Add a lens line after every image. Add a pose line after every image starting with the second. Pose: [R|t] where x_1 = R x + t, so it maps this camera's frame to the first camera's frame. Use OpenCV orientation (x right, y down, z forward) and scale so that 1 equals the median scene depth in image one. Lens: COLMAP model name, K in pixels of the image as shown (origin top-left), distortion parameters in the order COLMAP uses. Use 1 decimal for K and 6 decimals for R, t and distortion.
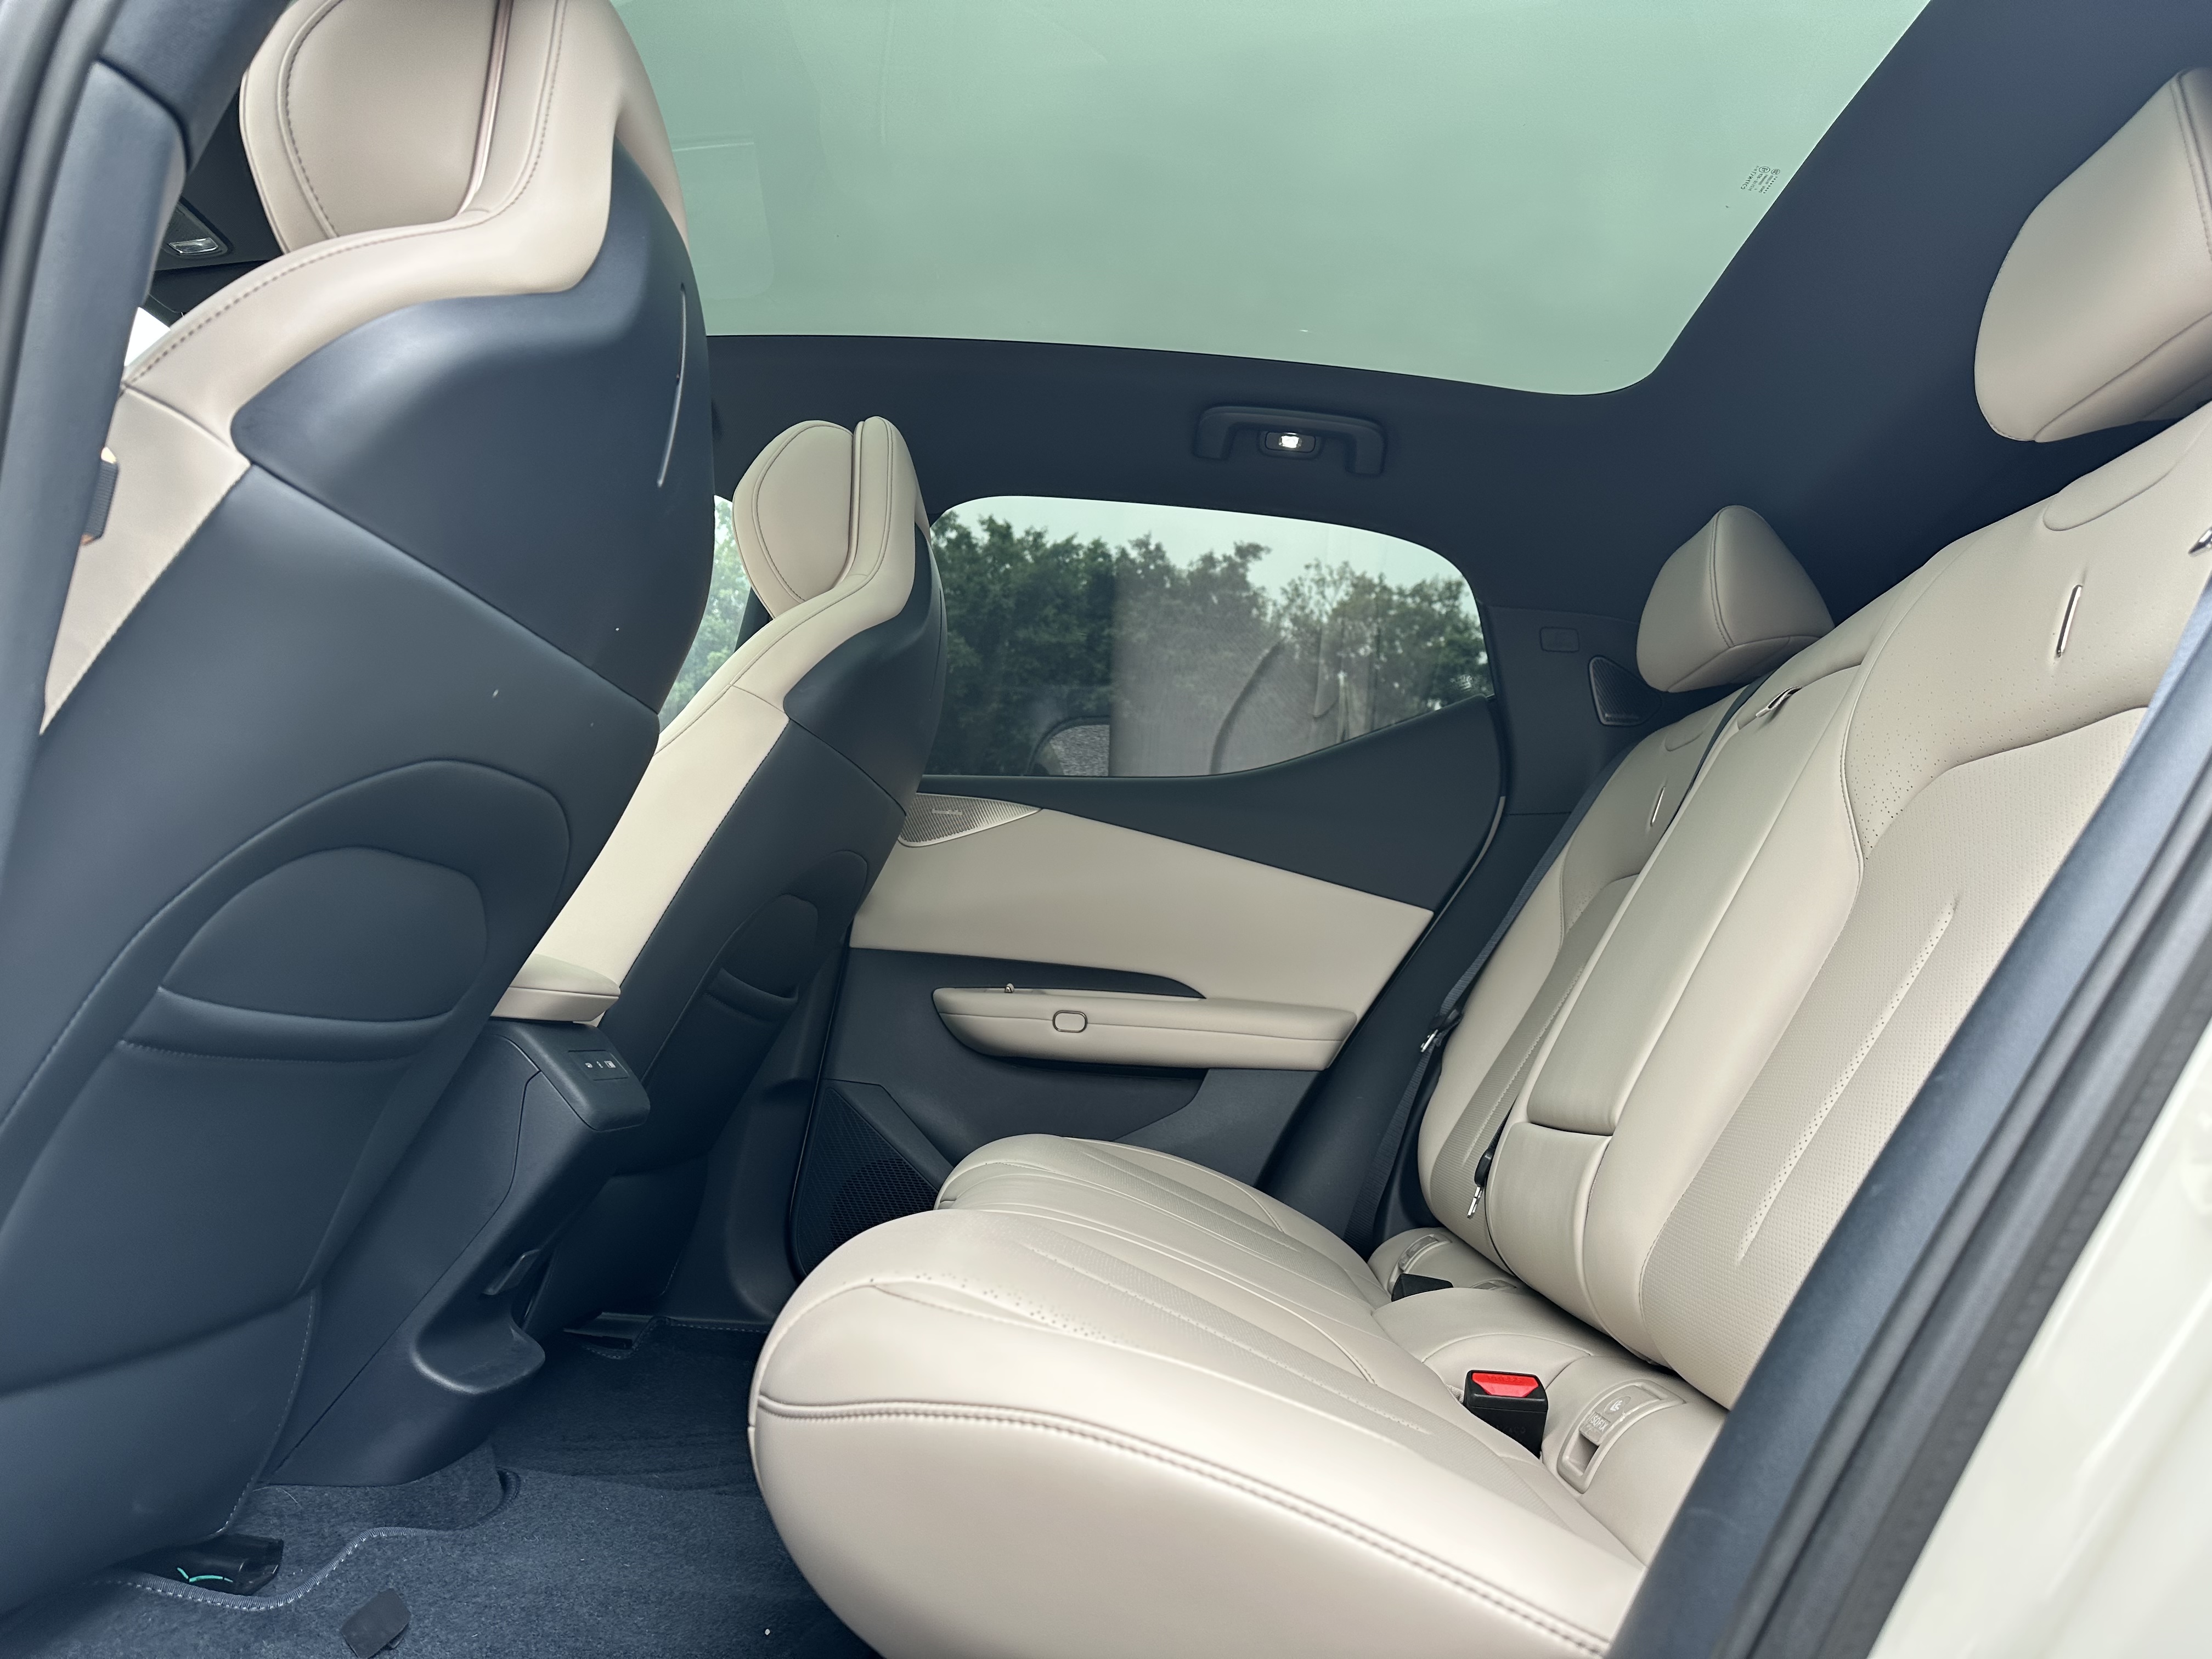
lens RADIAL K [[1569.2, 0, 1096.8], [0, 1569.2, 828.0], [0, 0, 1]] dist [0.044951, -0.024150]
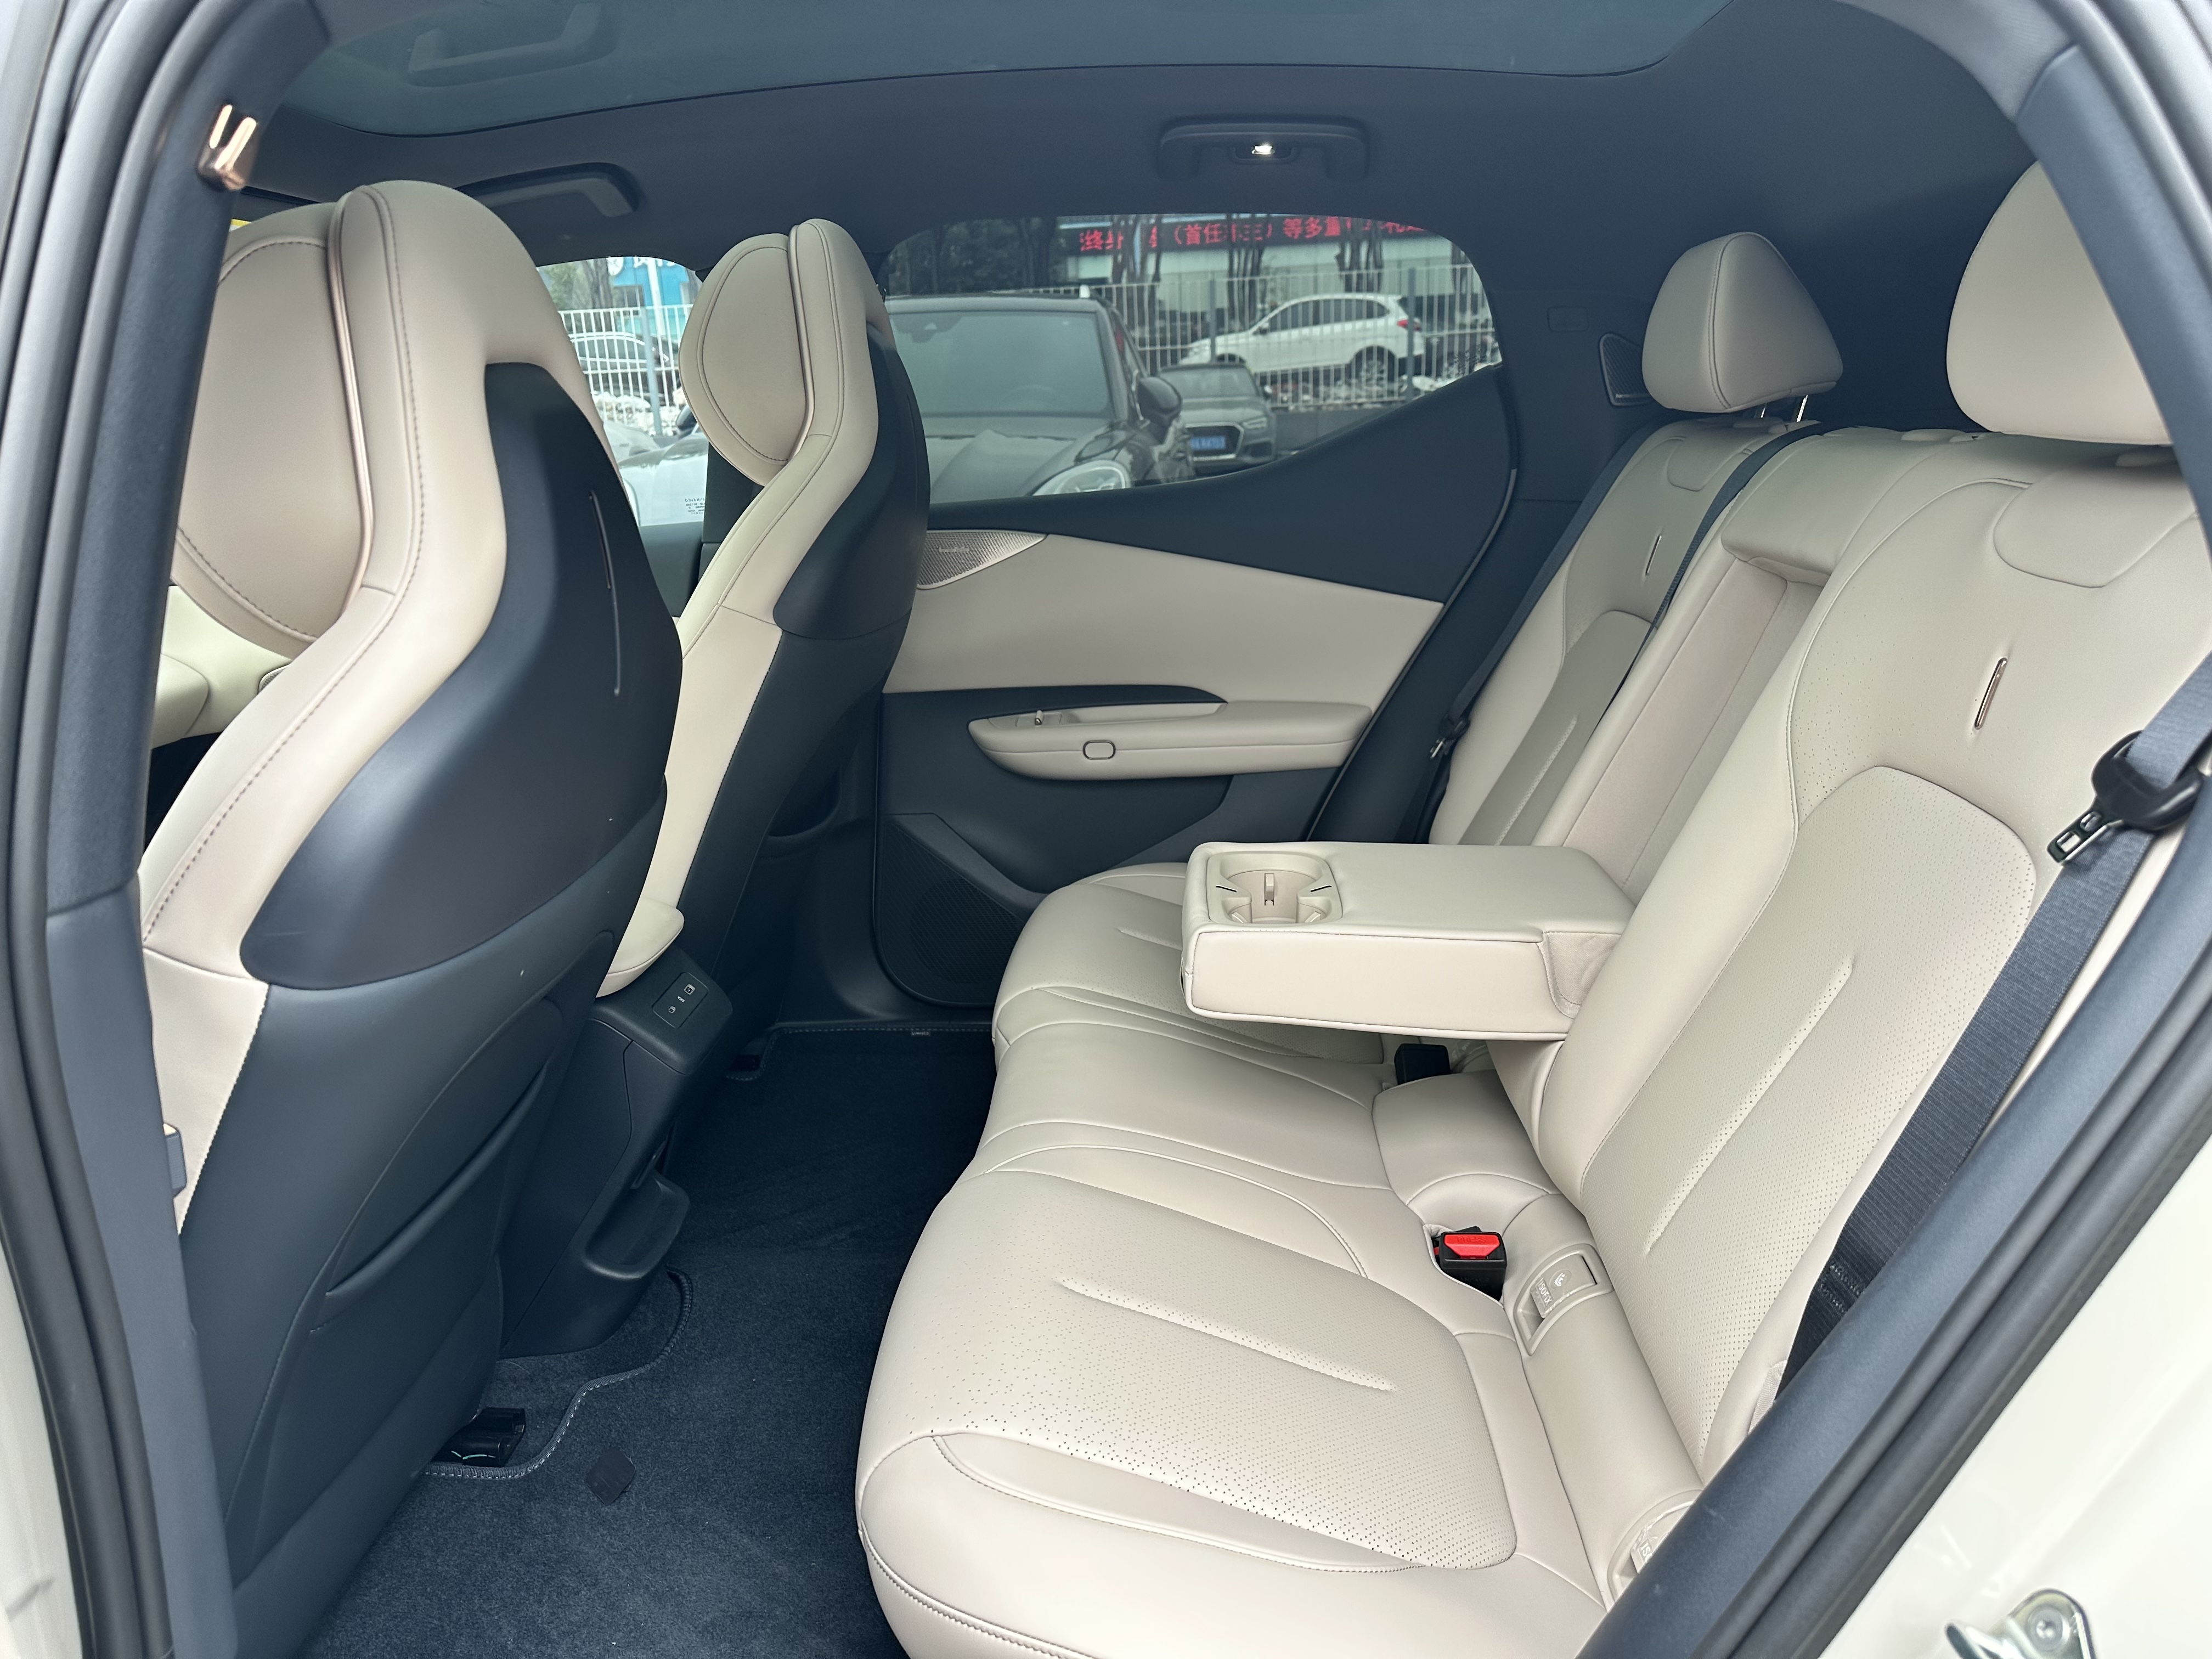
lens RADIAL K [[1564.4, 0, 1106.0], [0, 1564.4, 829.5], [0, 0, 1]] dist [0.047038, -0.002010]
pose [[0.993194, -0.099626, -0.060337, 0.052463], [0.115327, 0.913670, 0.389753, -0.274015], [0.016299, -0.394059, 0.918941, 0.009416]]
